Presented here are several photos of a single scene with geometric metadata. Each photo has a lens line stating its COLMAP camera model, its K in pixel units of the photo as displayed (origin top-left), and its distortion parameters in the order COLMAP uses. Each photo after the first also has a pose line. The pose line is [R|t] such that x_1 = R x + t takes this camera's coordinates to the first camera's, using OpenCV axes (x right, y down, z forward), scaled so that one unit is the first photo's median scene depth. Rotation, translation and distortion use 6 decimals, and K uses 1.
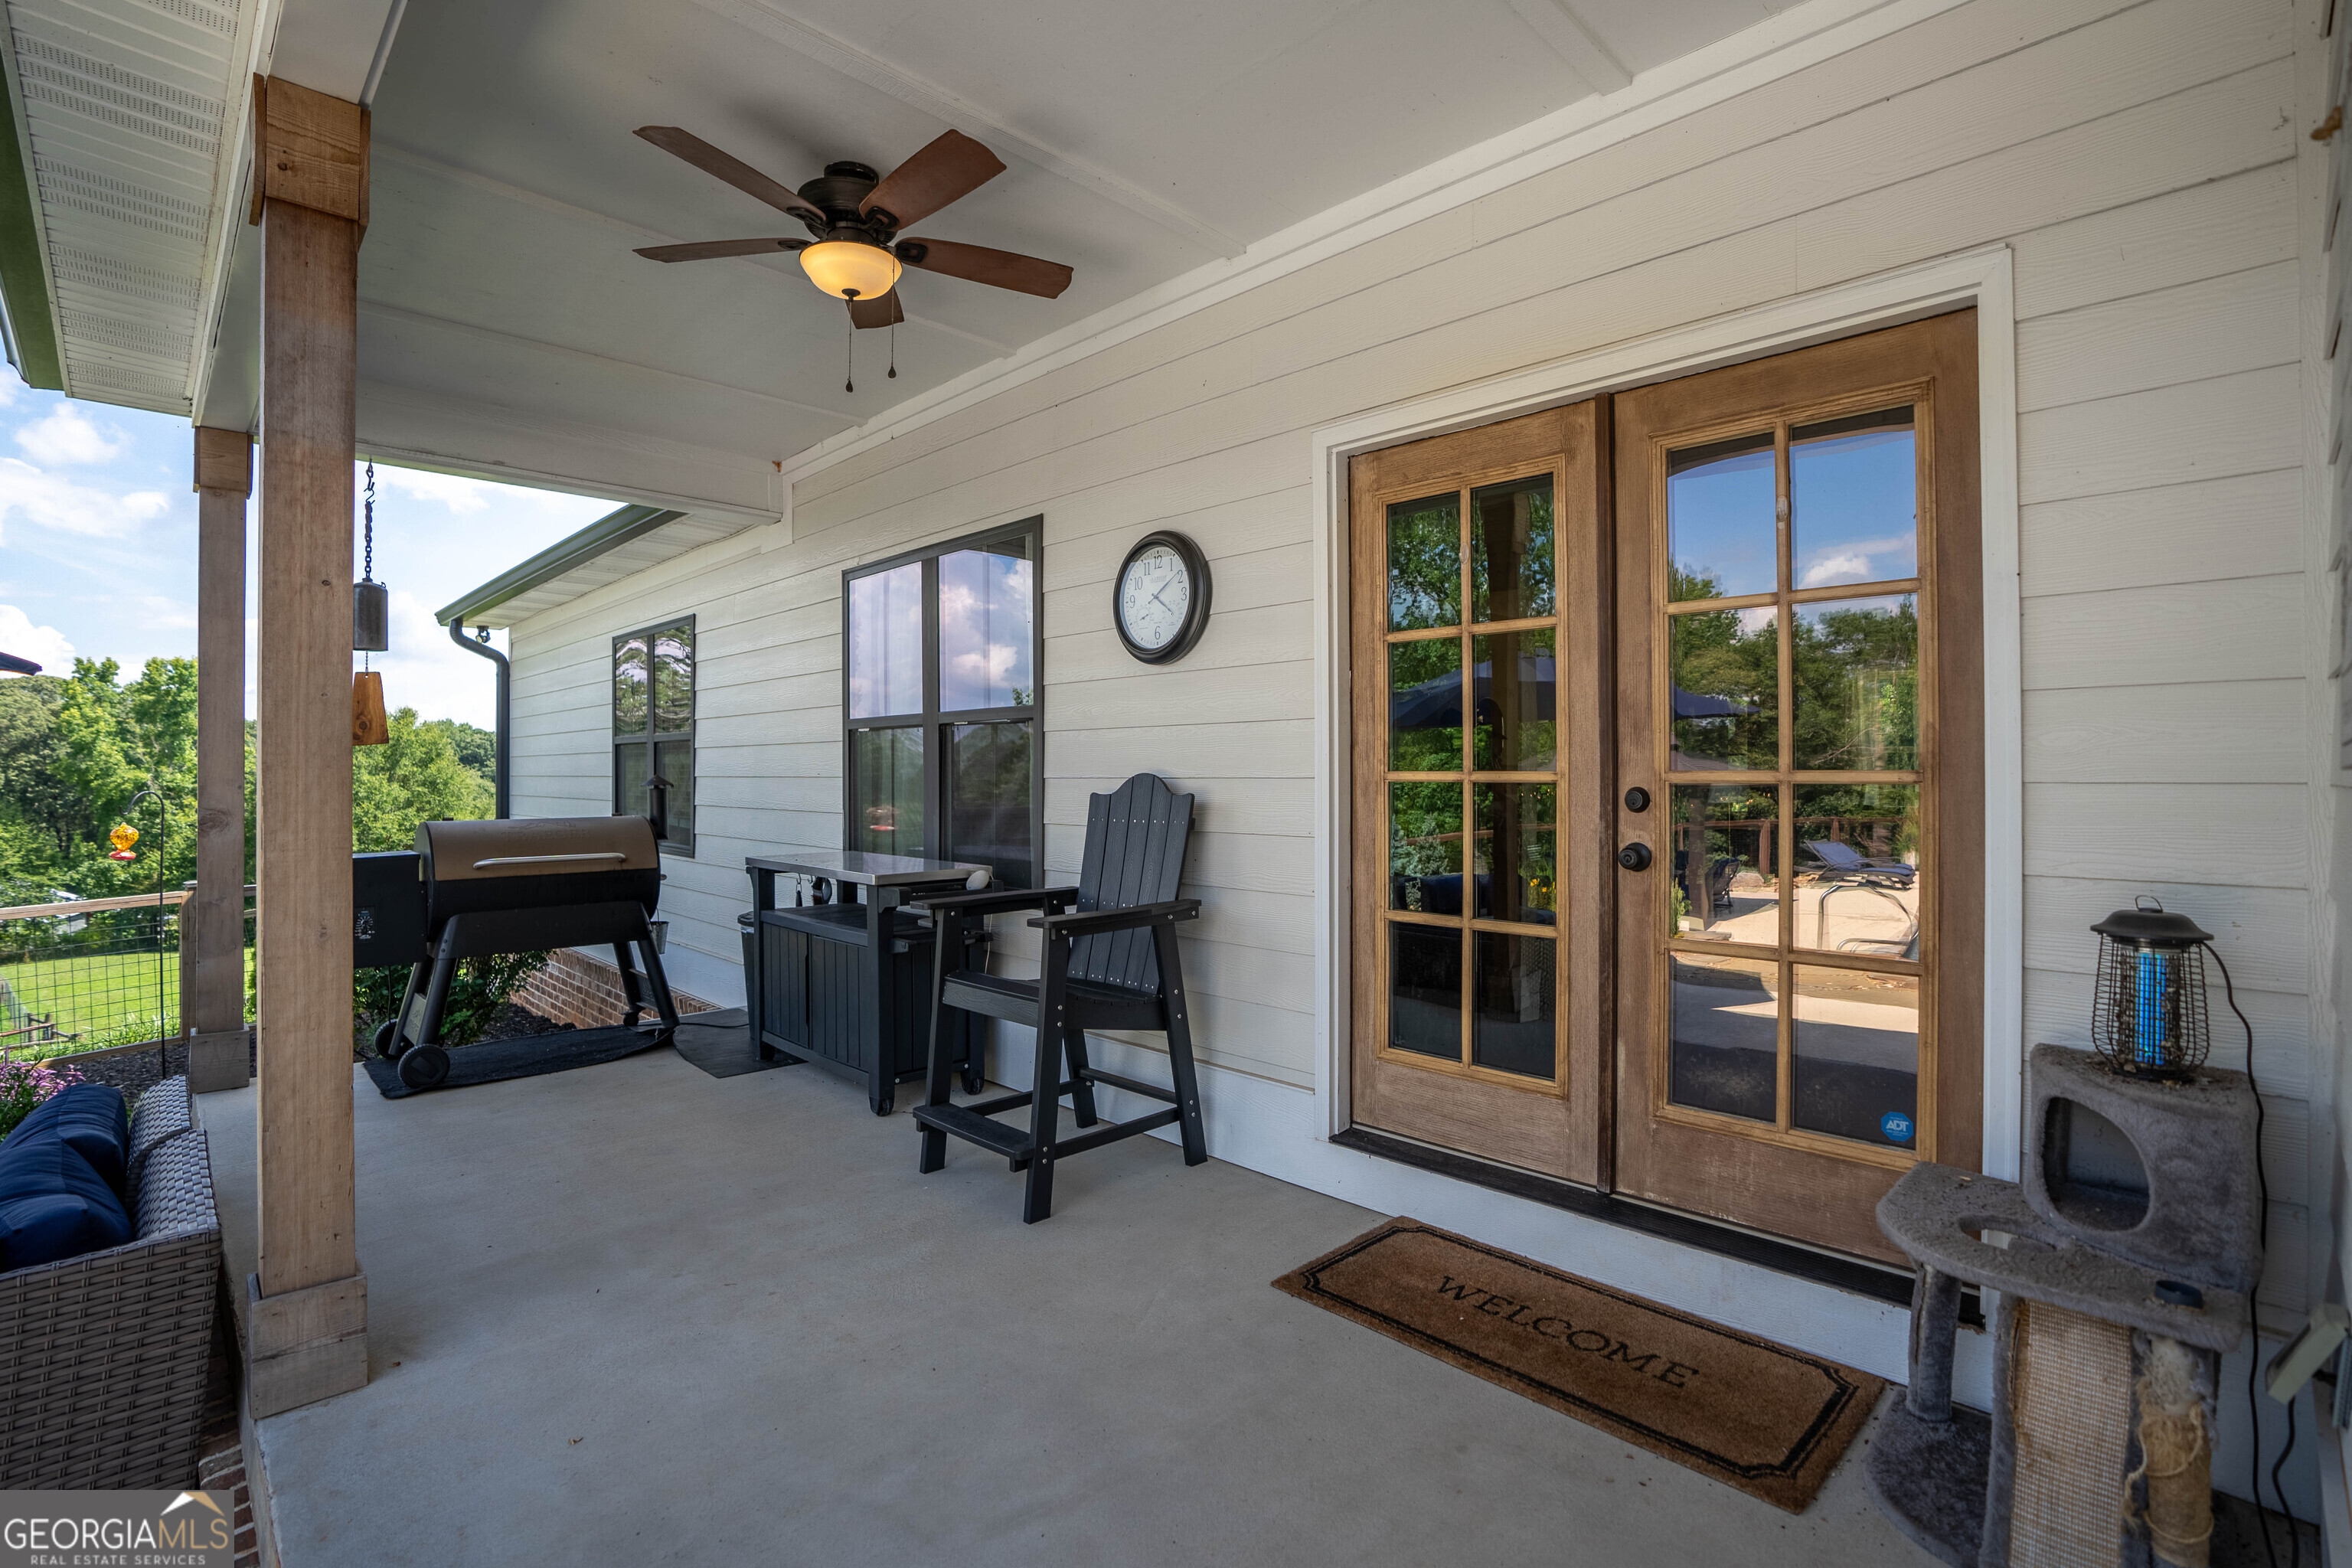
lens RADIAL K [[1069.1, 0, 1193.0], [0, 1069.1, 777.7], [0, 0, 1]] dist [-0.002494, -0.000122]
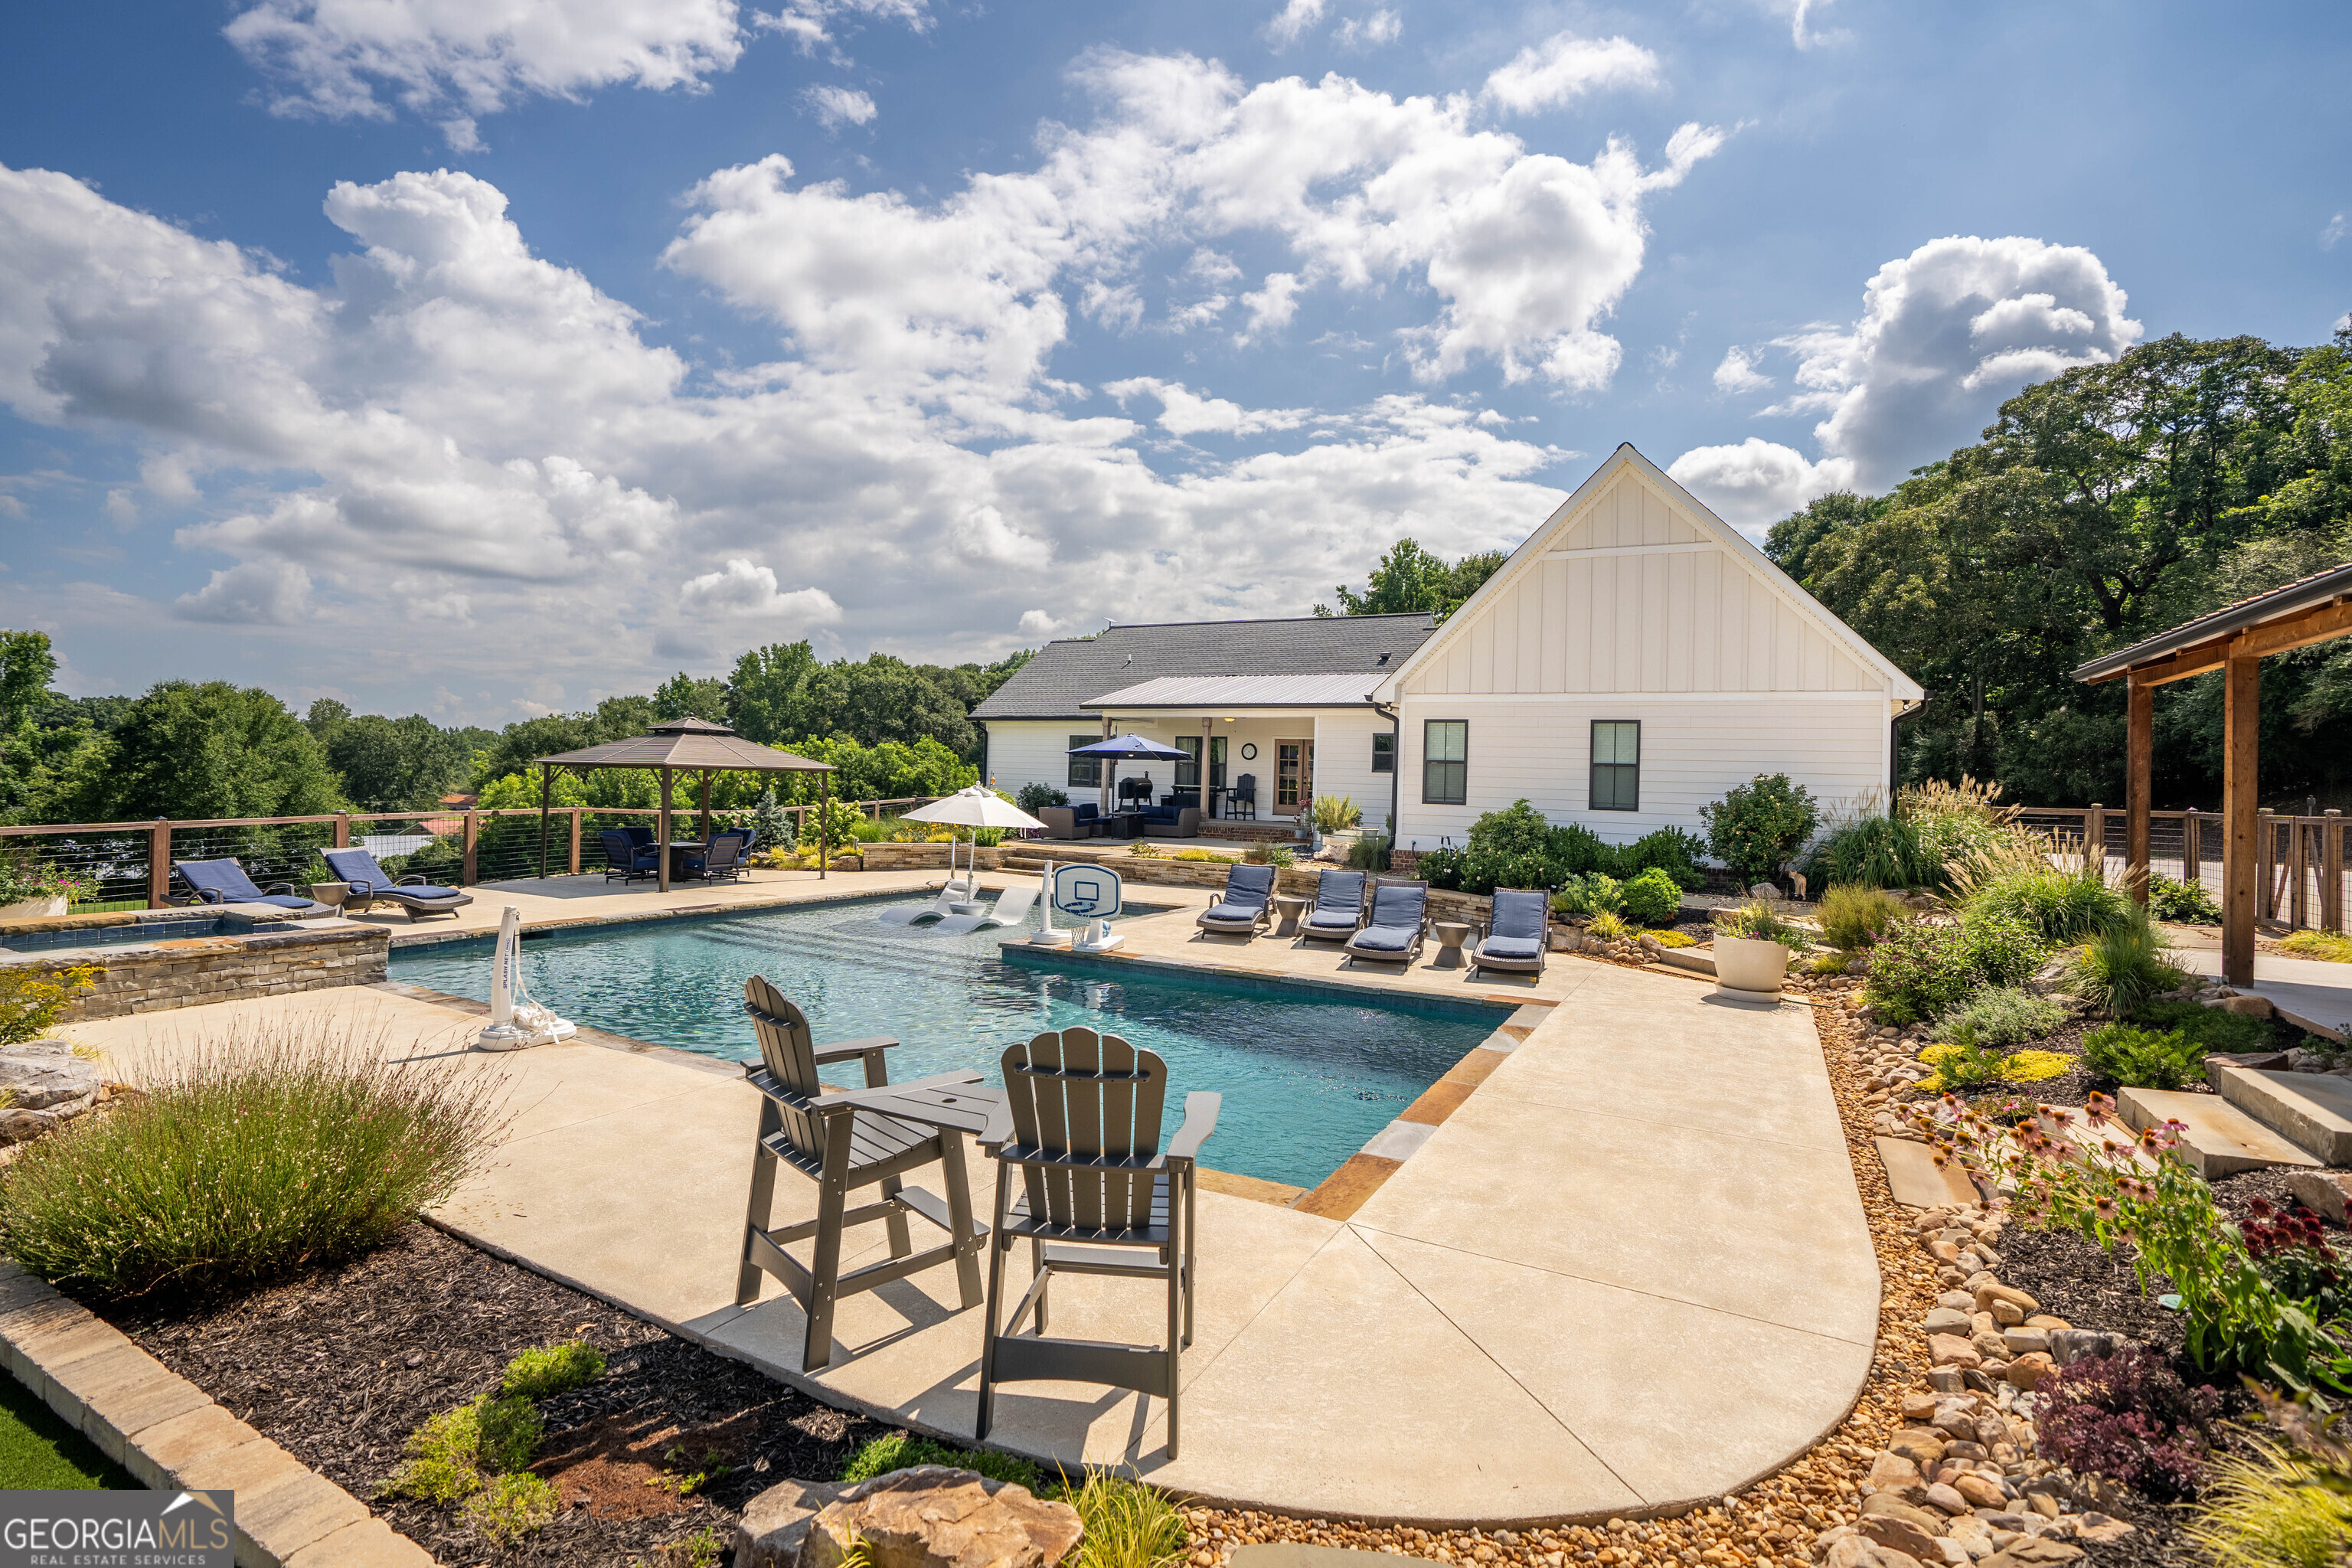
lens RADIAL K [[1103.4, 0, 1154.0], [0, 1103.4, 783.9], [0, 0, 1]] dist [-0.044535, 0.012161]
pose [[0.956426, 0.029270, 0.290504, -3.165744], [-0.030561, 0.999533, -0.000094, 0.097633], [-0.290371, -0.008788, 0.956874, -6.822192]]
